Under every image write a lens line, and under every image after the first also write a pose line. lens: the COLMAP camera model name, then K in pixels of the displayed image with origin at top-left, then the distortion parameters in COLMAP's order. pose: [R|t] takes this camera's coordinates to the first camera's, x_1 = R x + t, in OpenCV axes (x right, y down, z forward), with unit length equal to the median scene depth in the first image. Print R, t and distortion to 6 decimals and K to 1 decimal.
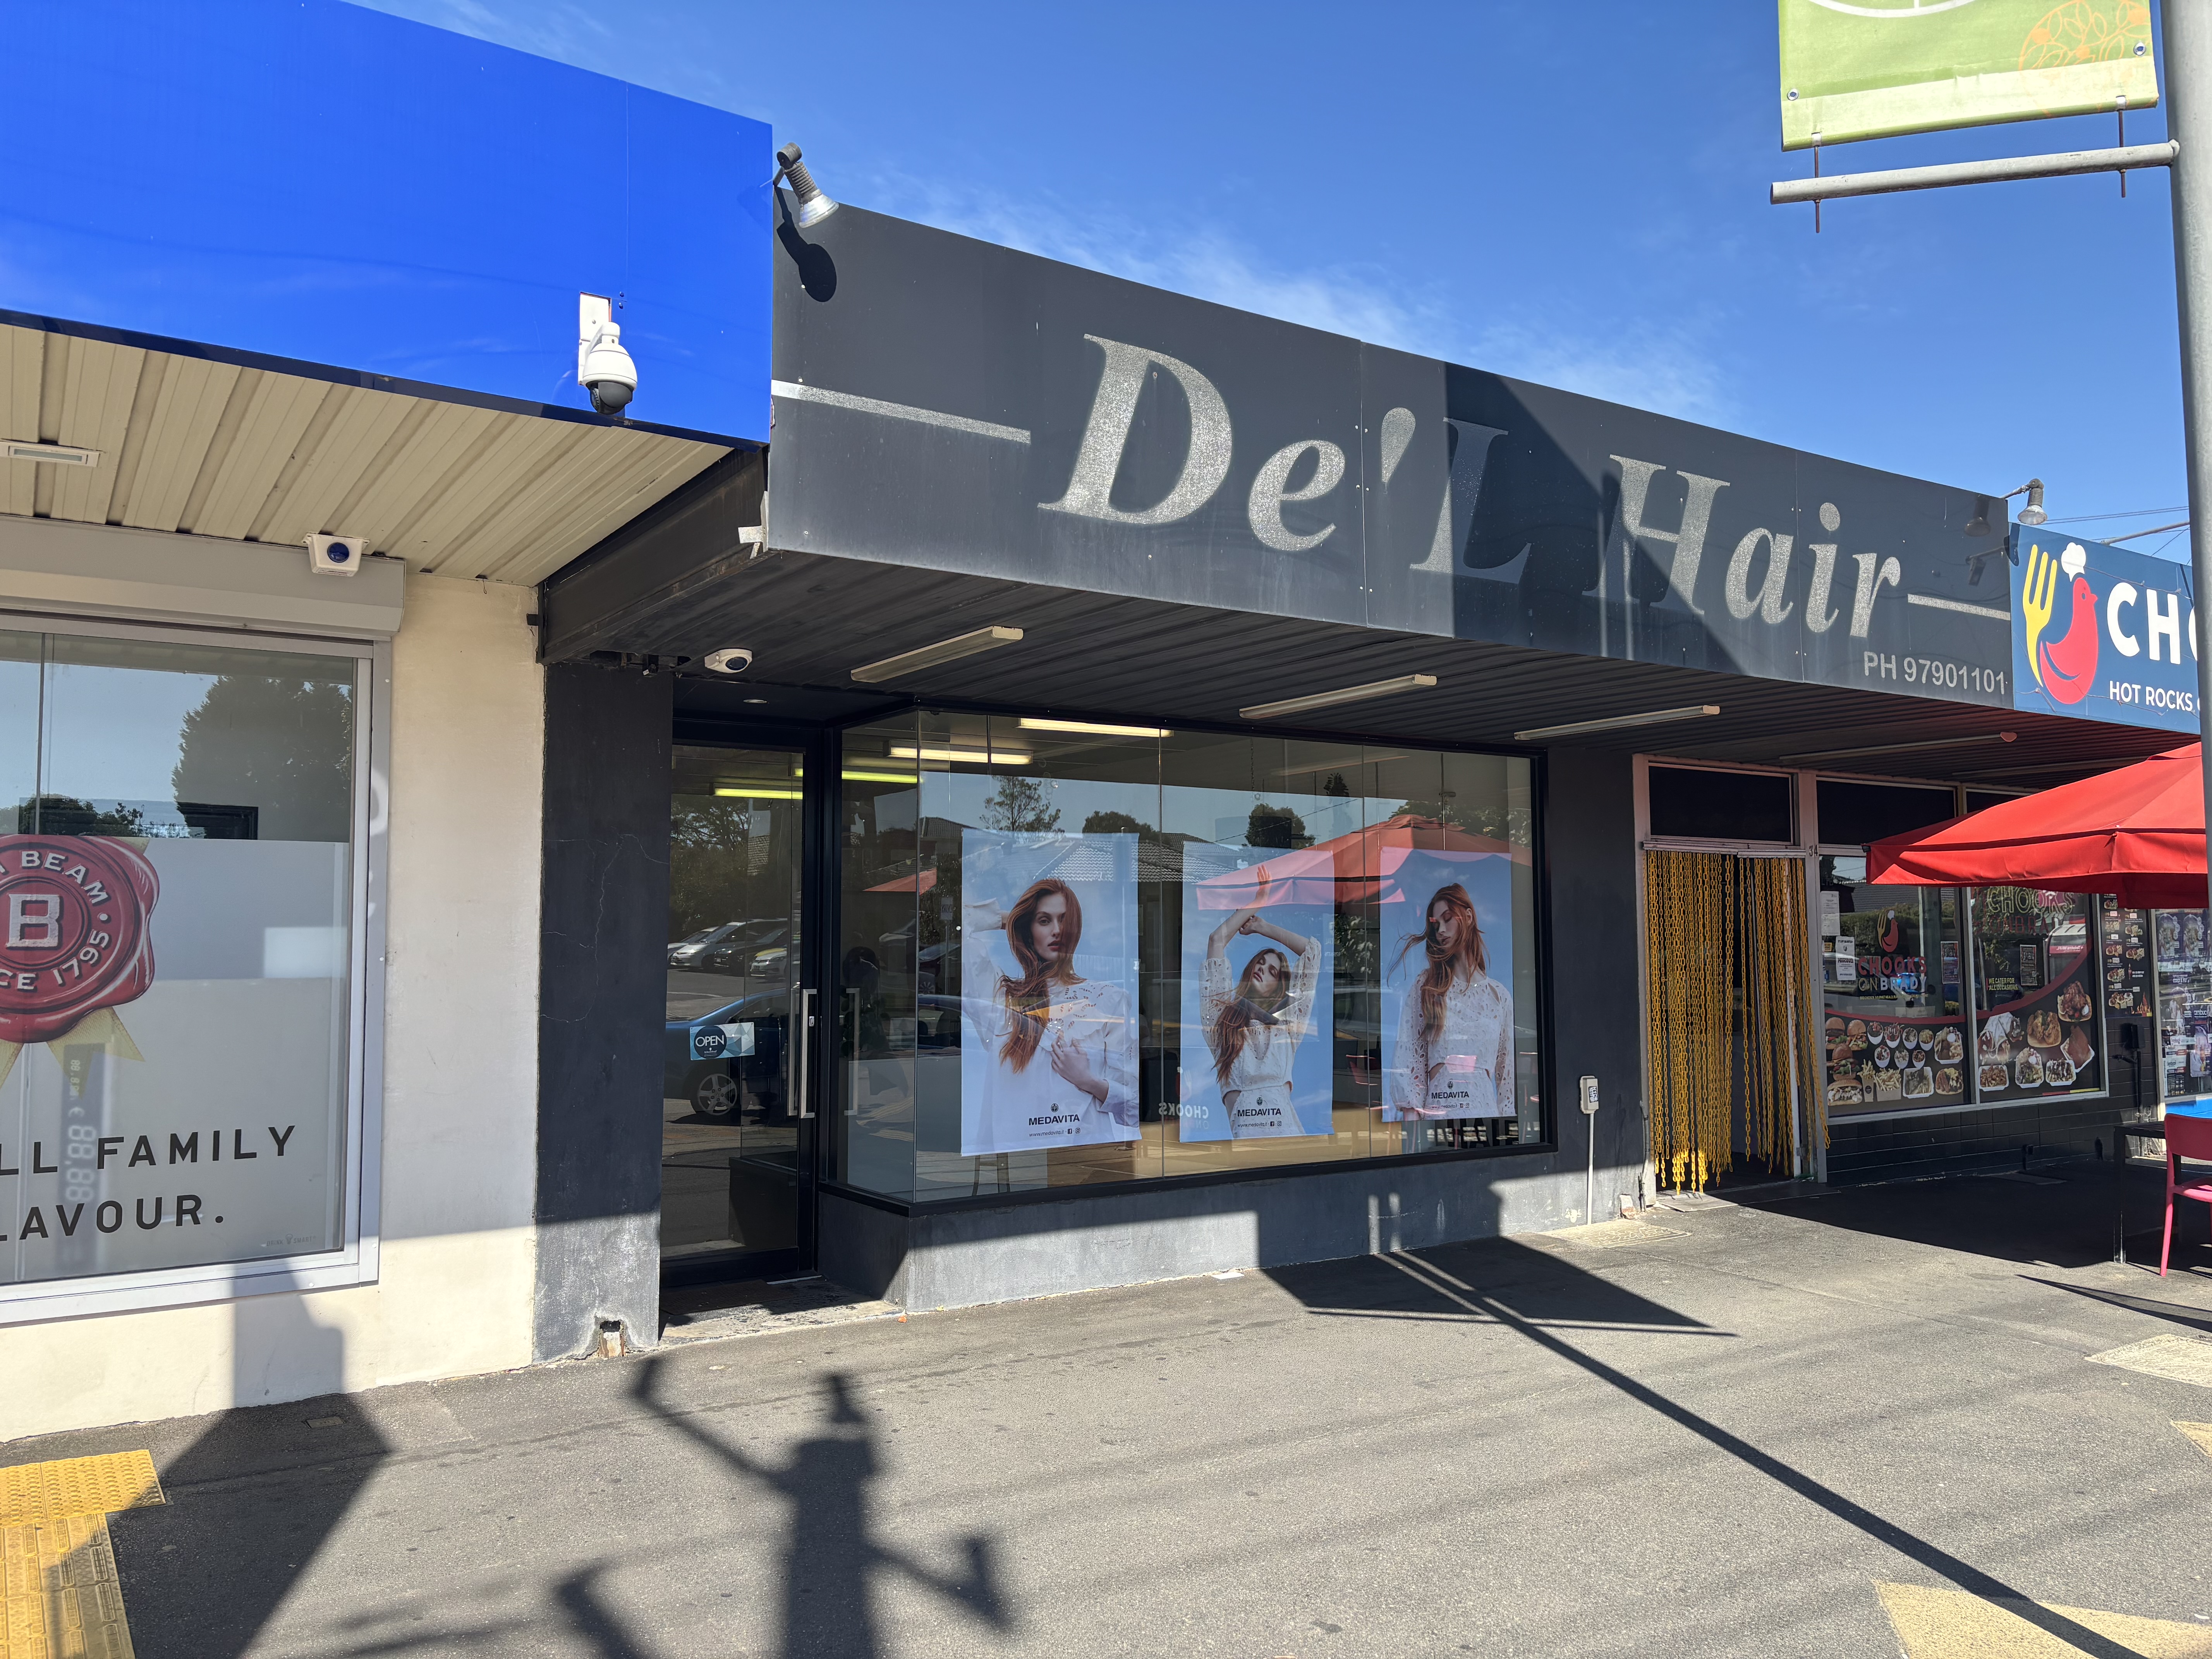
lens RADIAL K [[1682.7, 0, 1106.0], [0, 1682.7, 829.5], [0, 0, 1]] dist [0.059472, -0.065605]
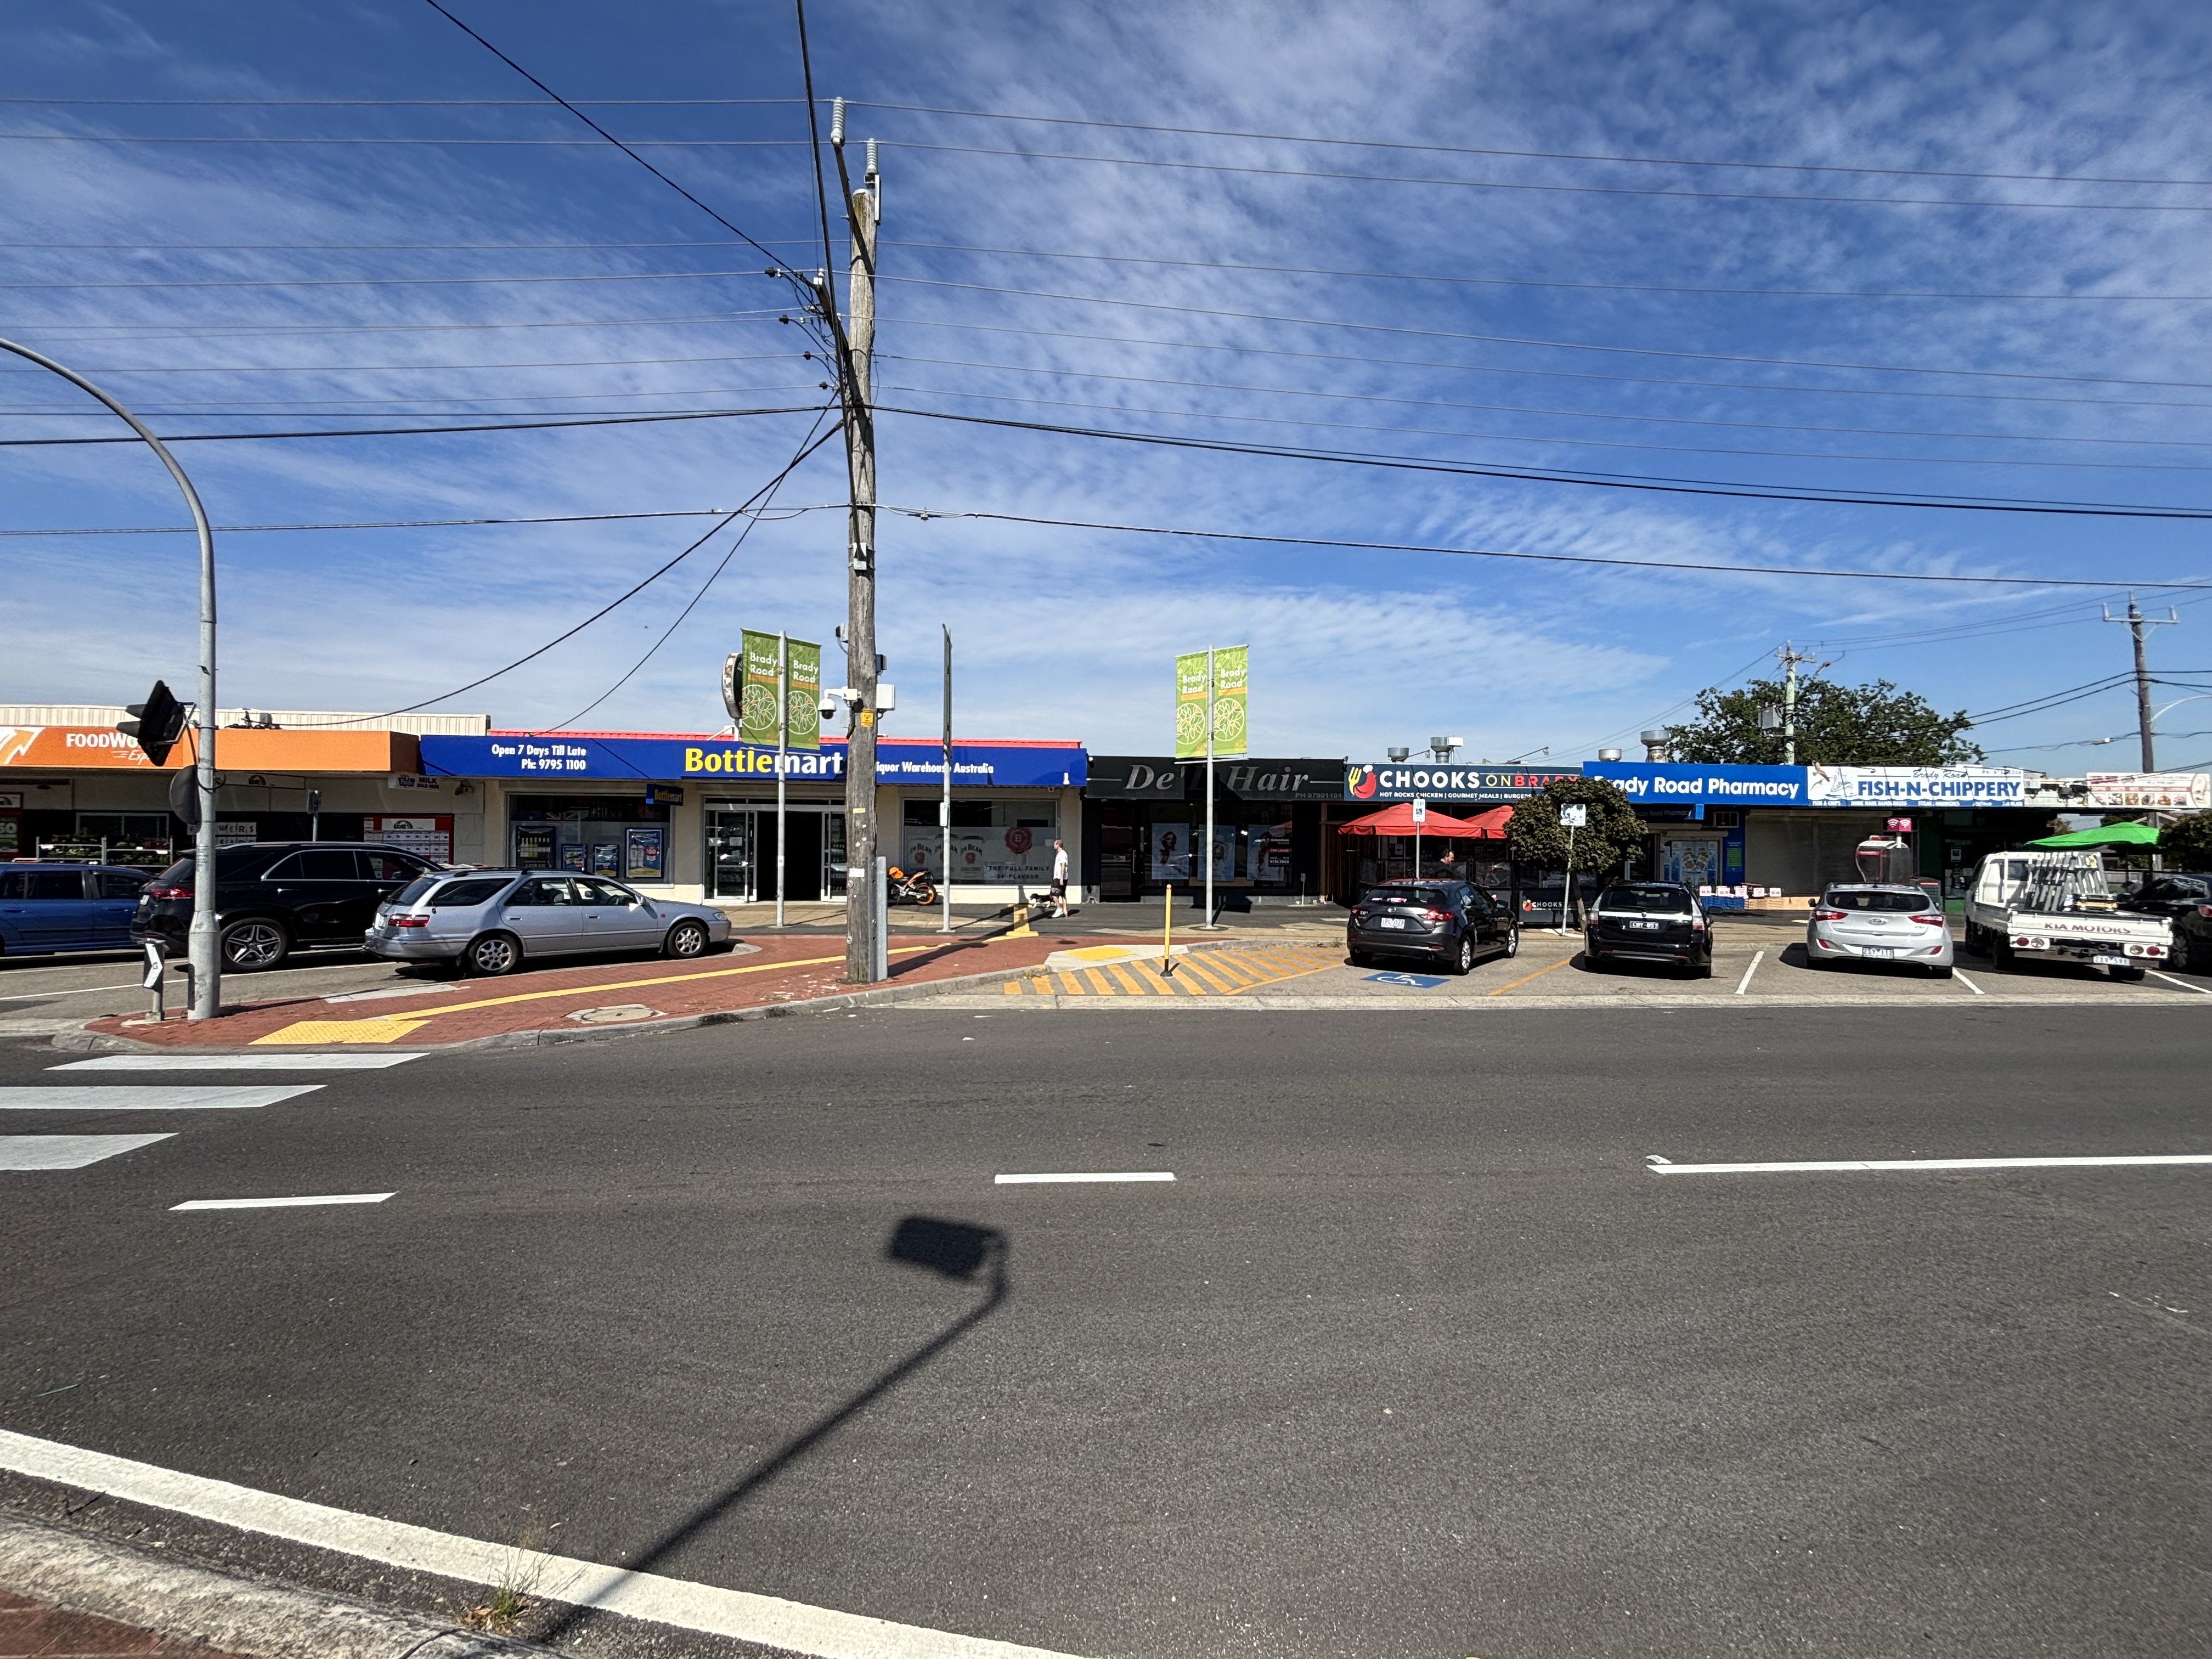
lens RADIAL K [[893.4, 0, 1106.0], [0, 893.4, 829.5], [0, 0, 1]] dist [0.000244, -0.000008]
pose [[0.881645, 0.011570, -0.471772, 1.293486], [0.019044, 0.998013, 0.060065, -0.176135], [0.471529, -0.061941, 0.879672, -1.880254]]
